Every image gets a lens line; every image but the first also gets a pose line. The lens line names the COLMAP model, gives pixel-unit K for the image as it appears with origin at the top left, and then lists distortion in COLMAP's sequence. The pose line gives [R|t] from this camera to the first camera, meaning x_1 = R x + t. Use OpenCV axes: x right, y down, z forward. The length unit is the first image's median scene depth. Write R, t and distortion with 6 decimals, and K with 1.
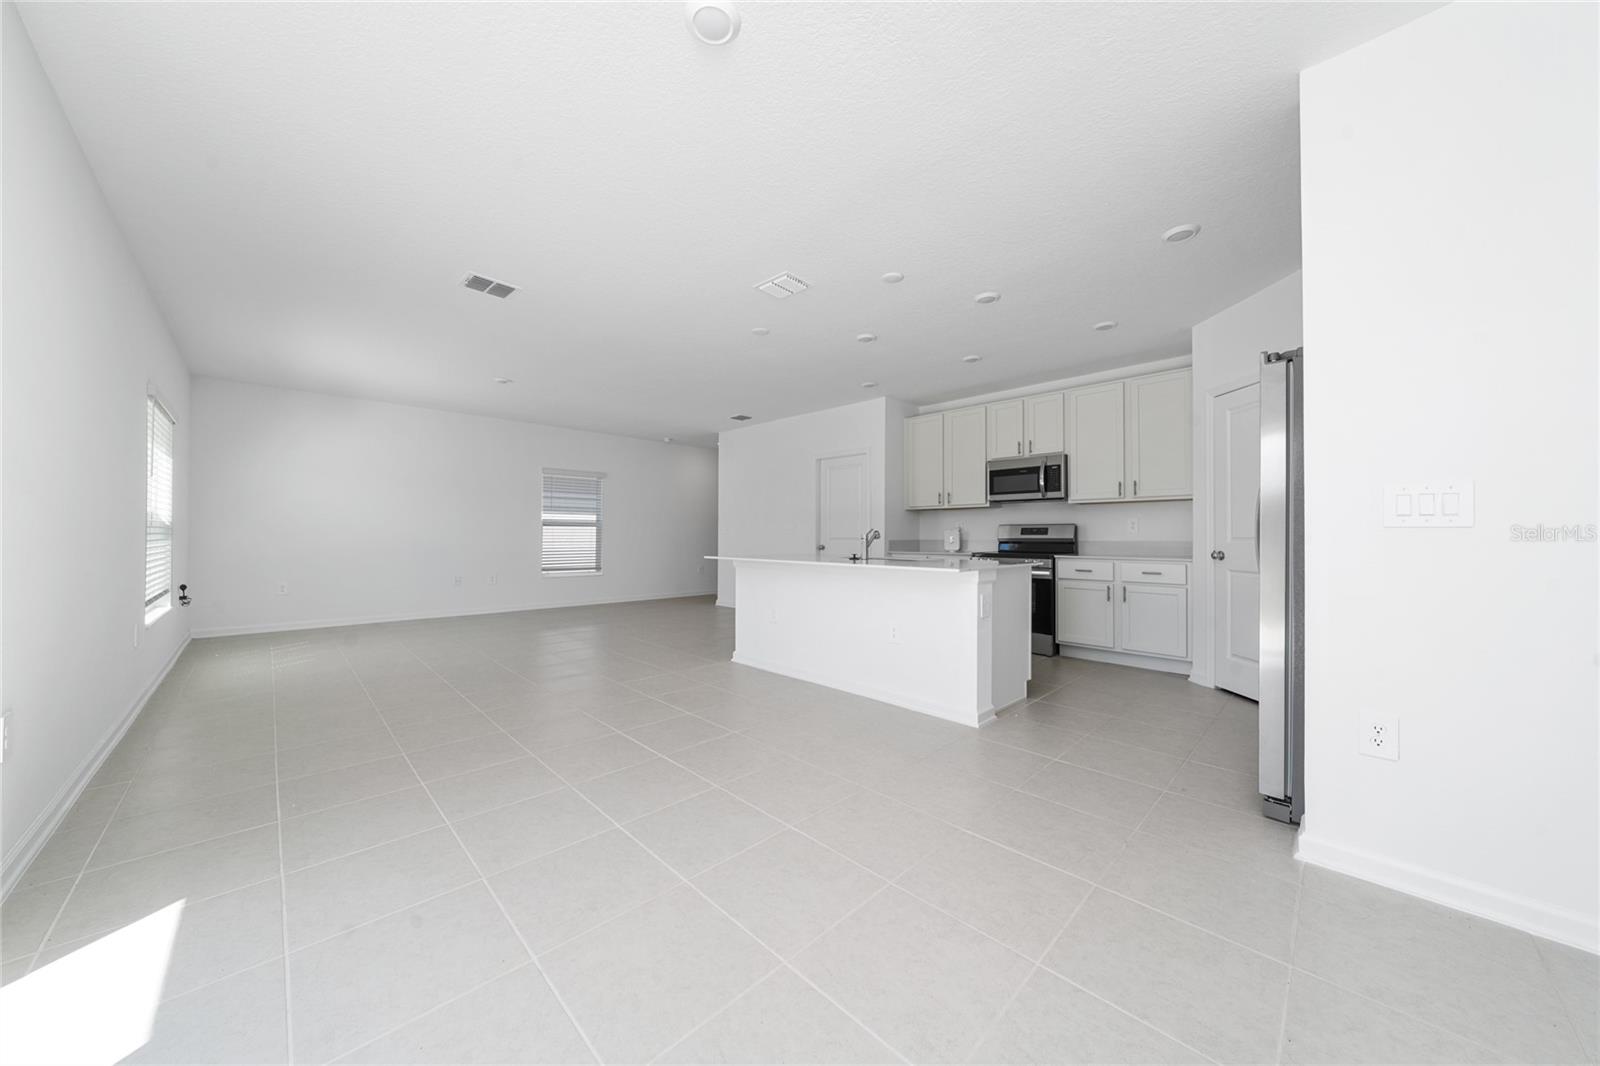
lens RADIAL K [[552.2, 0, 799.1], [0, 552.2, 531.4], [0, 0, 1]] dist [0.006068, -0.000031]
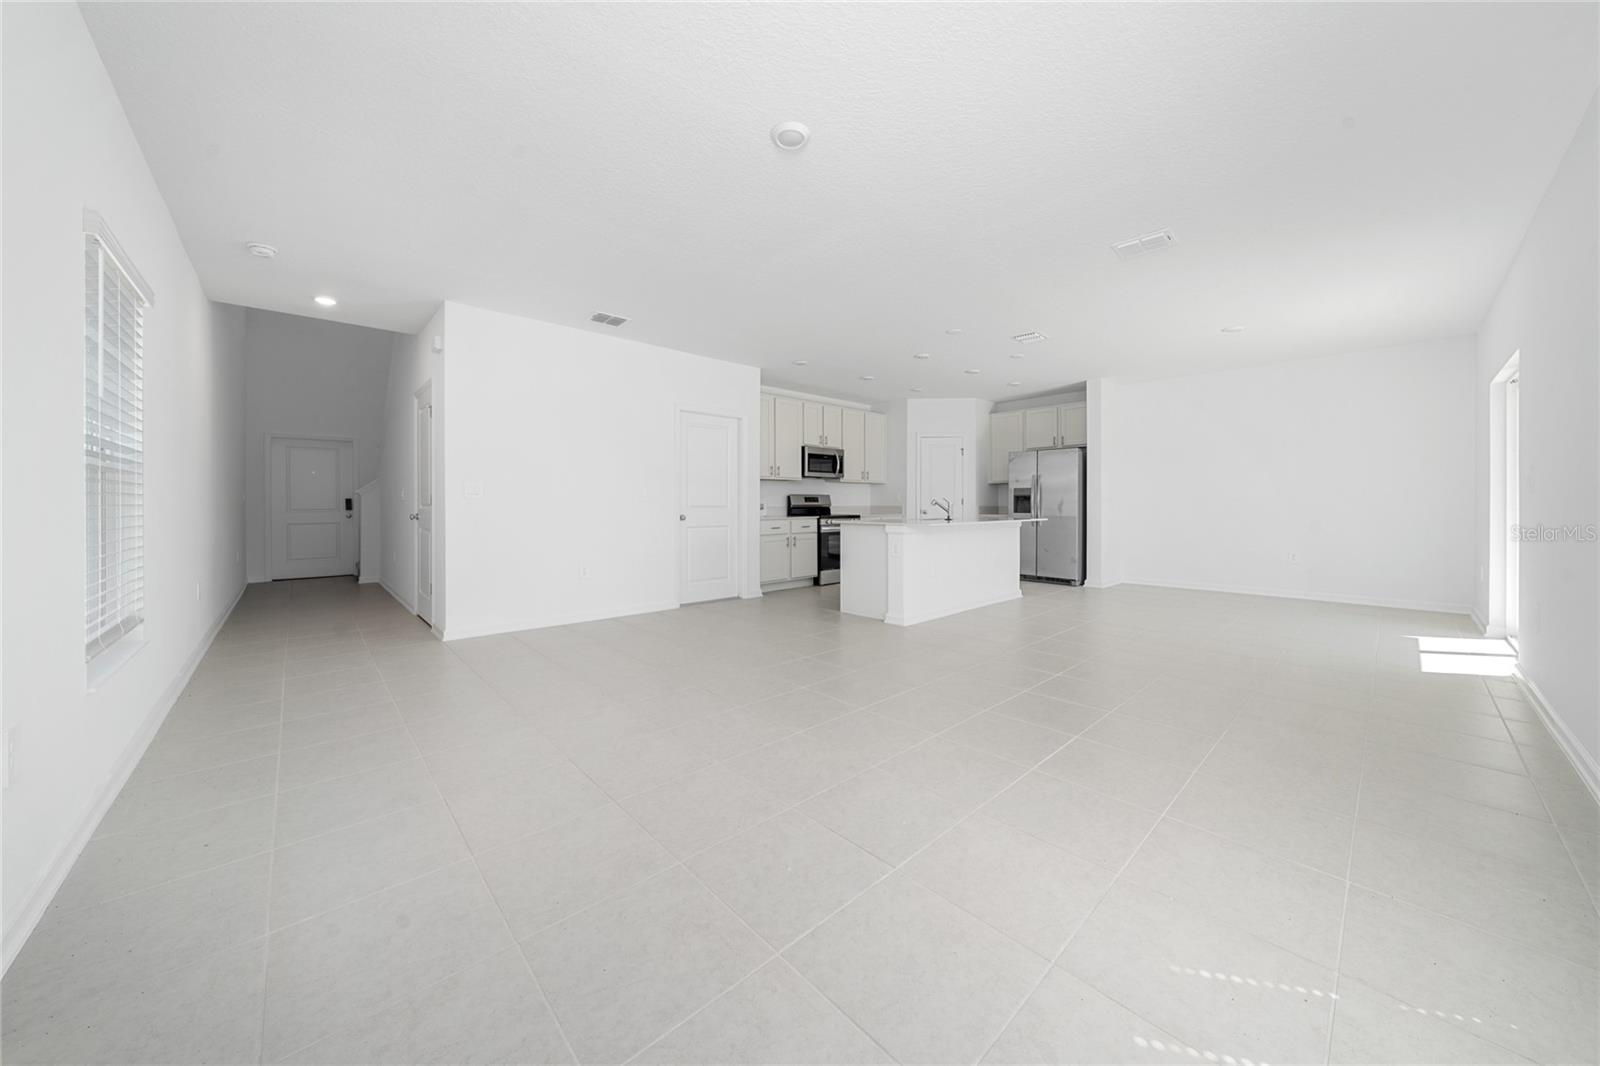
lens RADIAL K [[552.2, 0, 798.7], [0, 552.2, 504.4], [0, 0, 1]] dist [0.006068, -0.000031]
pose [[0.022759, -0.004456, 0.999731, -1.030141], [-0.006032, 0.999971, 0.004594, 0.005469], [-0.999723, -0.006135, 0.022732, 1.061264]]
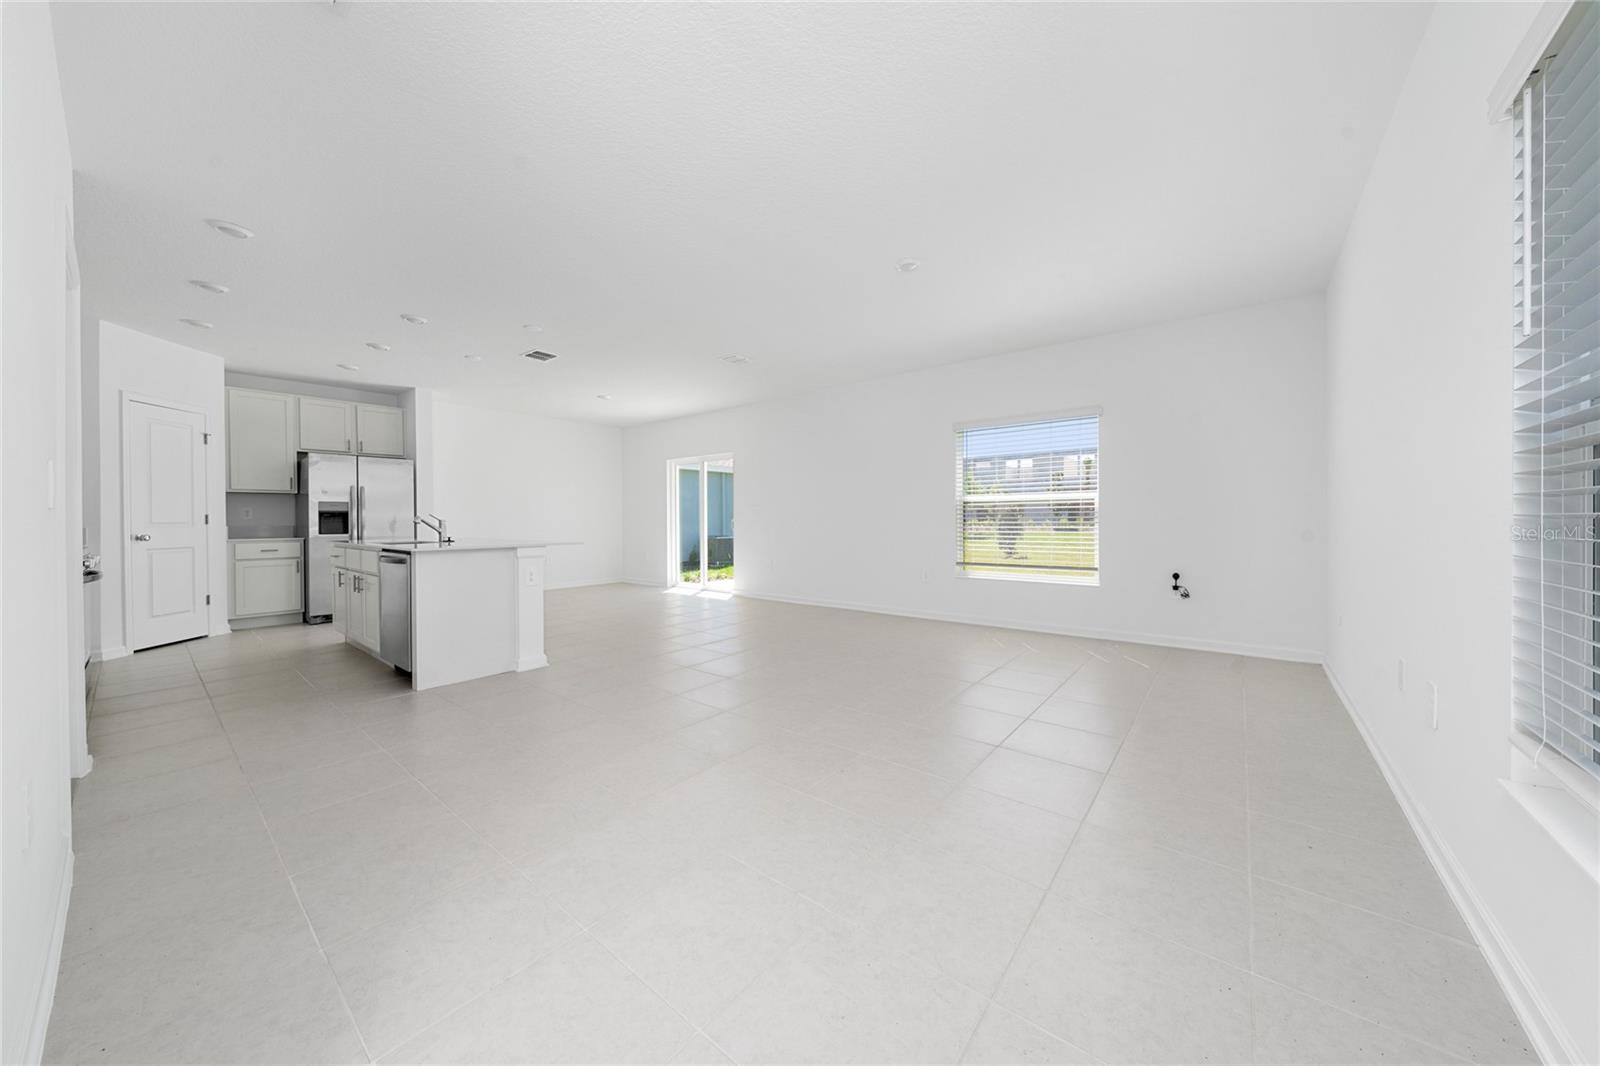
lens RADIAL K [[552.2, 0, 793.8], [0, 552.2, 526.0], [0, 0, 1]] dist [0.006068, -0.000031]
pose [[-0.994493, 0.003324, -0.104751, -0.373302], [0.003083, 0.999992, 0.002461, 0.014224], [0.104758, 0.002125, -0.994495, 1.708232]]
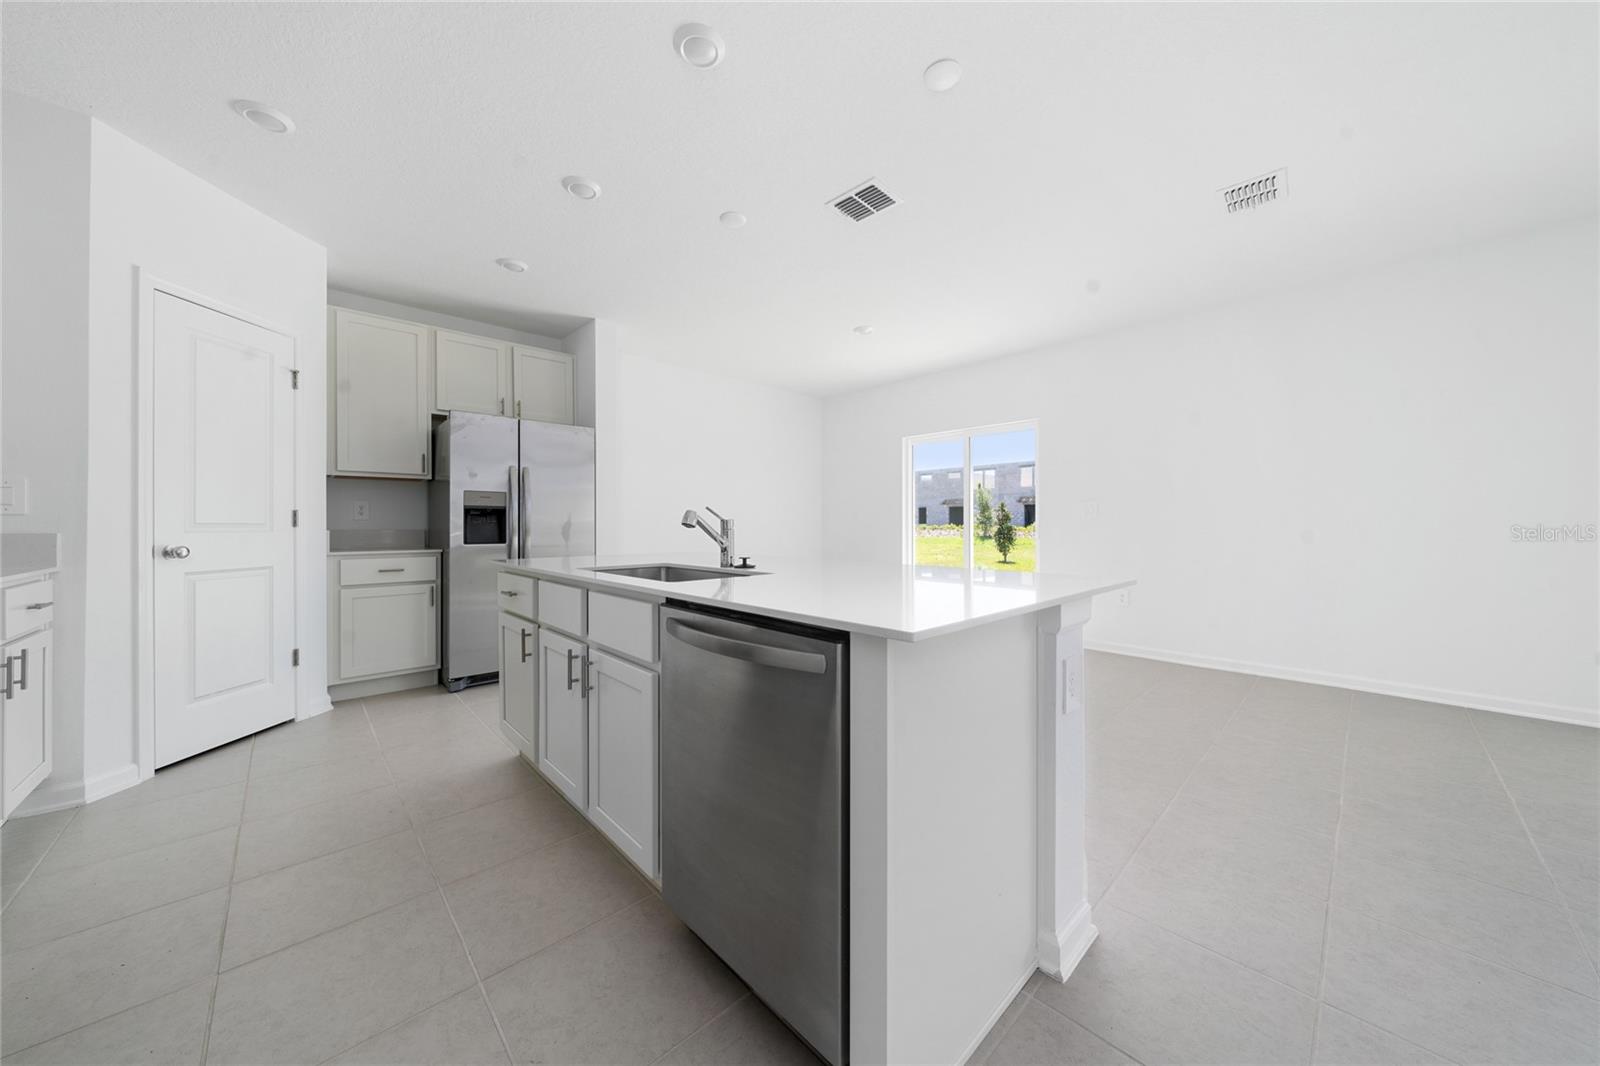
lens RADIAL K [[552.2, 0, 795.1], [0, 552.2, 526.9], [0, 0, 1]] dist [0.006068, -0.000031]
pose [[-0.999727, -0.002707, 0.023193, 0.026033], [-0.002821, 0.999984, -0.004889, 0.011599], [-0.023179, -0.004953, -0.999719, 1.184024]]
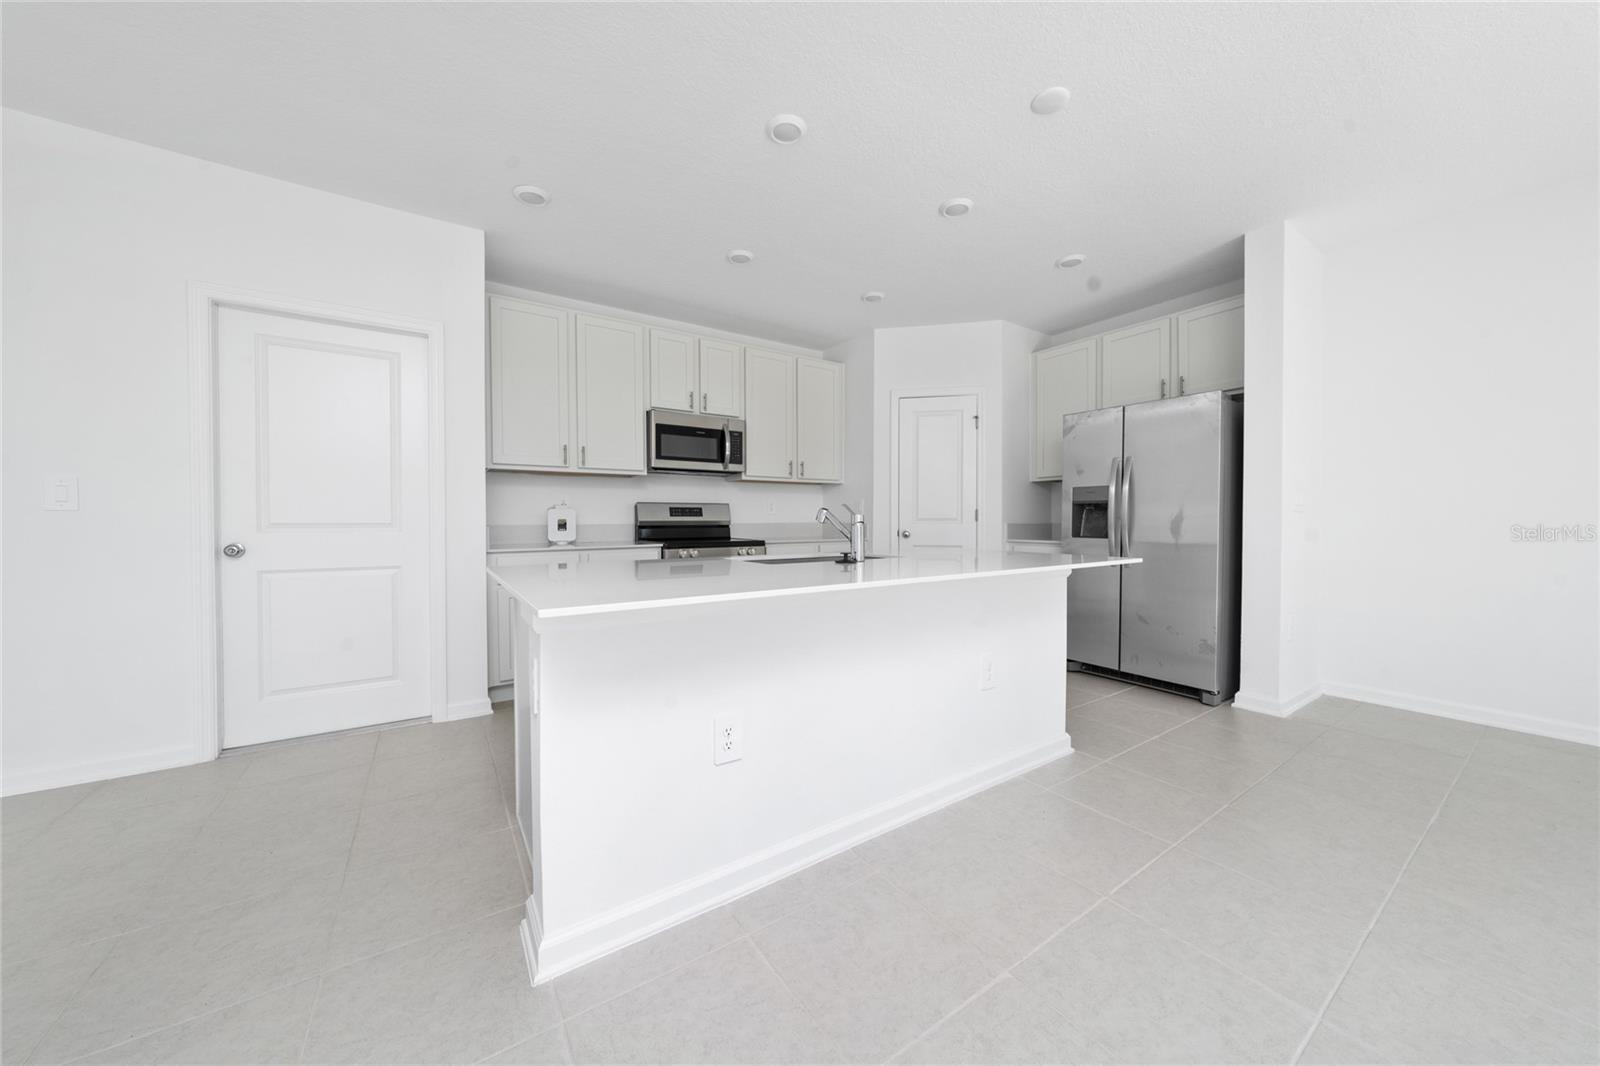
lens RADIAL K [[552.2, 0, 798.9], [0, 552.2, 528.0], [0, 0, 1]] dist [0.006068, -0.000031]
pose [[0.177910, -0.018865, 0.983866, -0.328409], [-0.005853, 0.999778, 0.020229, 0.006153], [-0.984029, -0.009358, 0.177760, 0.748922]]
